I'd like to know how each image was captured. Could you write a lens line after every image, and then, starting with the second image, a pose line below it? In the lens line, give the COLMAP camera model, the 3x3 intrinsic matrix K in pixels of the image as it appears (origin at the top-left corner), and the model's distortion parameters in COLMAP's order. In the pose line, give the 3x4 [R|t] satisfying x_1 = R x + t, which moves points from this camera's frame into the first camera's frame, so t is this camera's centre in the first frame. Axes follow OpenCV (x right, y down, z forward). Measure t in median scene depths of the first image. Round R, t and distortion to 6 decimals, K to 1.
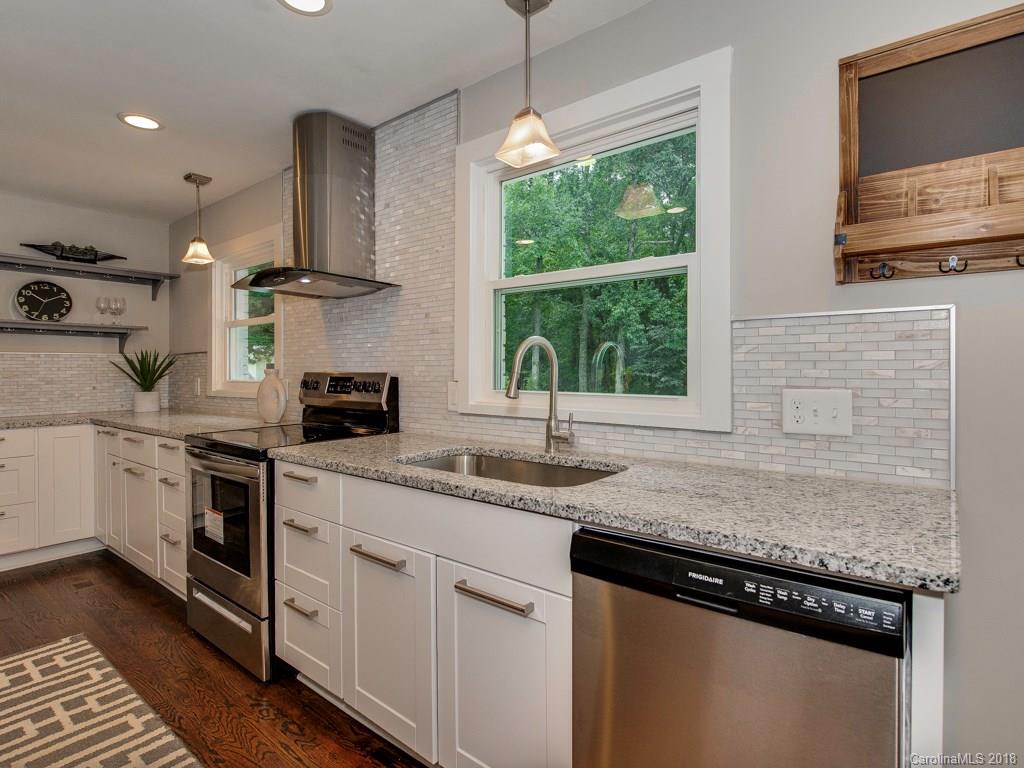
lens RADIAL K [[531.5, 0, 531.6], [0, 531.5, 370.0], [0, 0, 1]] dist [0.000913, -0.002094]
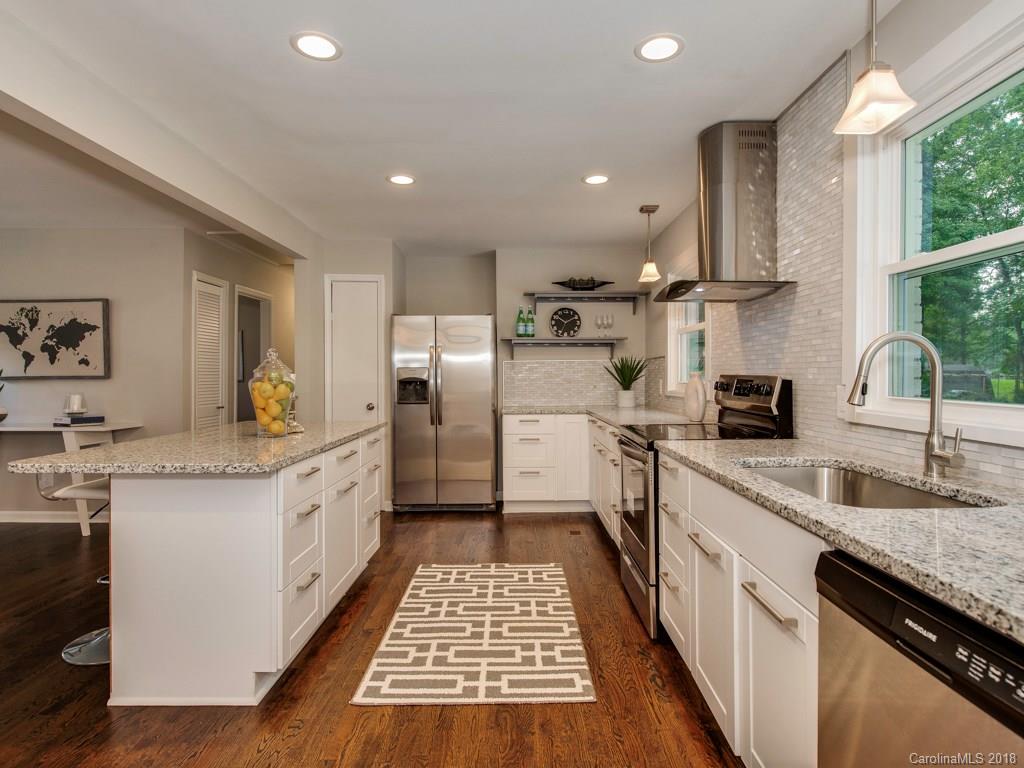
lens RADIAL K [[573.9, 0, 516.1], [0, 573.9, 376.7], [0, 0, 1]] dist [0.000640, -0.000356]
pose [[0.615145, 0.003637, -0.788406, 0.269506], [0.003209, 0.999970, 0.007116, -0.001357], [0.788408, -0.006907, 0.615115, -0.010129]]
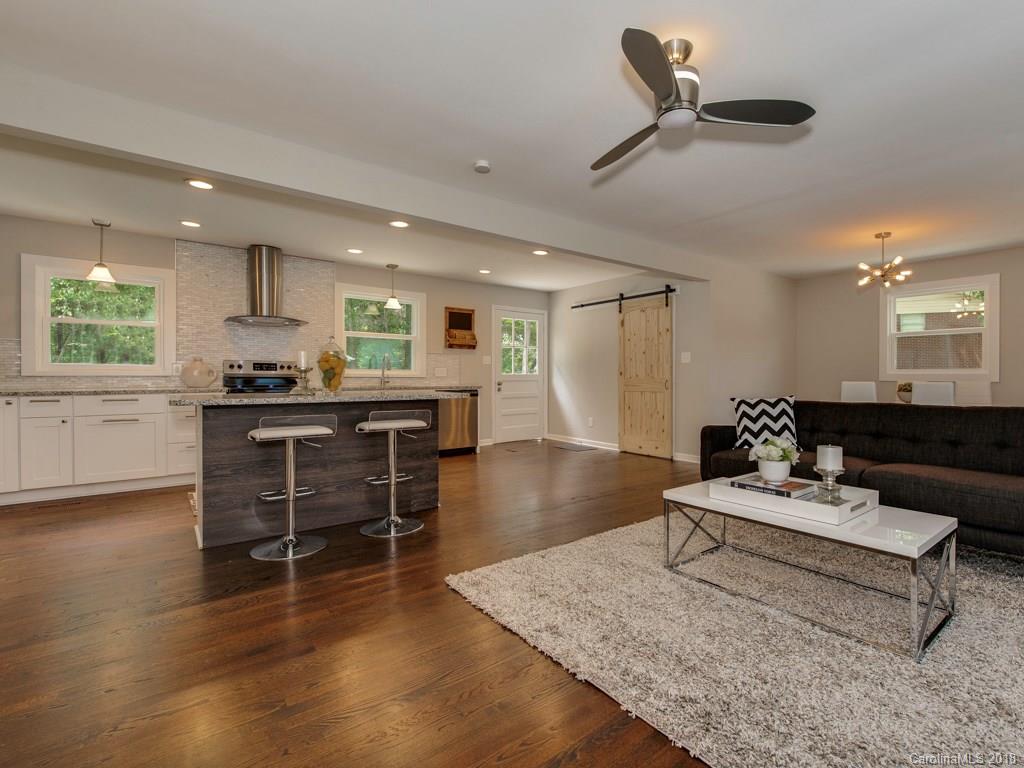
lens RADIAL K [[486.8, 0, 572.8], [0, 486.8, 378.1], [0, 0, 1]] dist [-0.001562, -0.000445]
pose [[0.197075, -0.000590, 0.980388, -2.412997], [-0.005557, 0.999983, 0.001719, 0.074917], [-0.980373, -0.005787, 0.197068, -0.744791]]
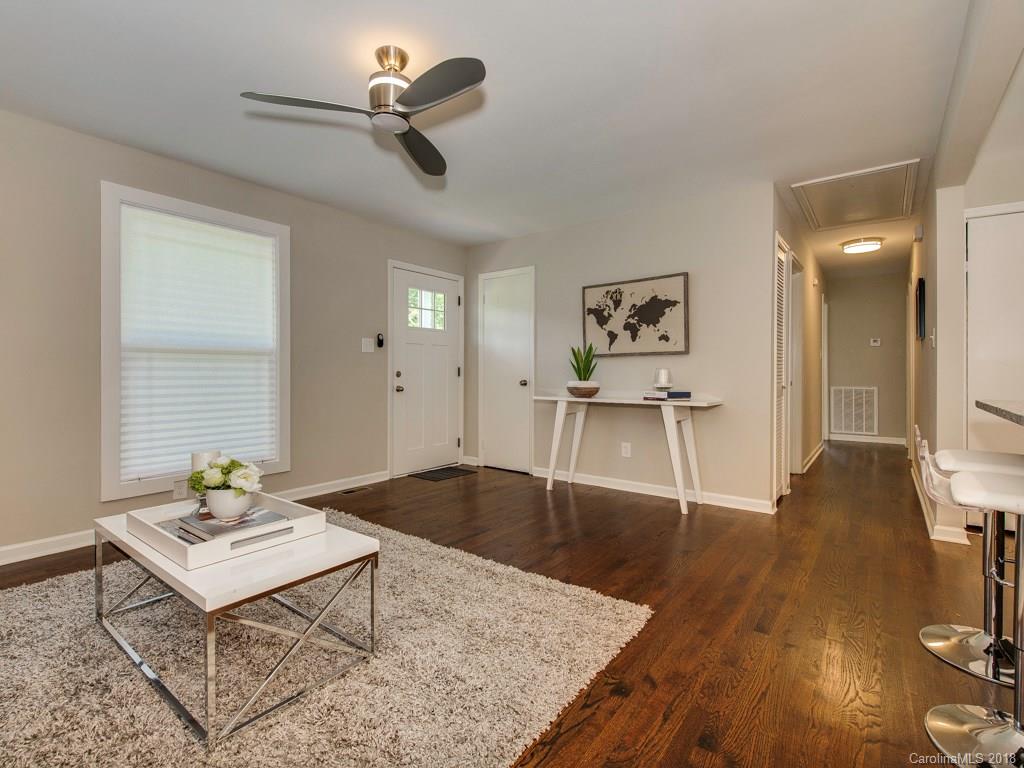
lens RADIAL K [[485.1, 0, 506.4], [0, 485.1, 376.1], [0, 0, 1]] dist [-0.000471, -0.000349]
pose [[0.005357, 0.009311, -0.999942, -0.547061], [0.005511, 0.999941, 0.009341, 0.072858], [0.999970, -0.005560, 0.005305, -0.541507]]
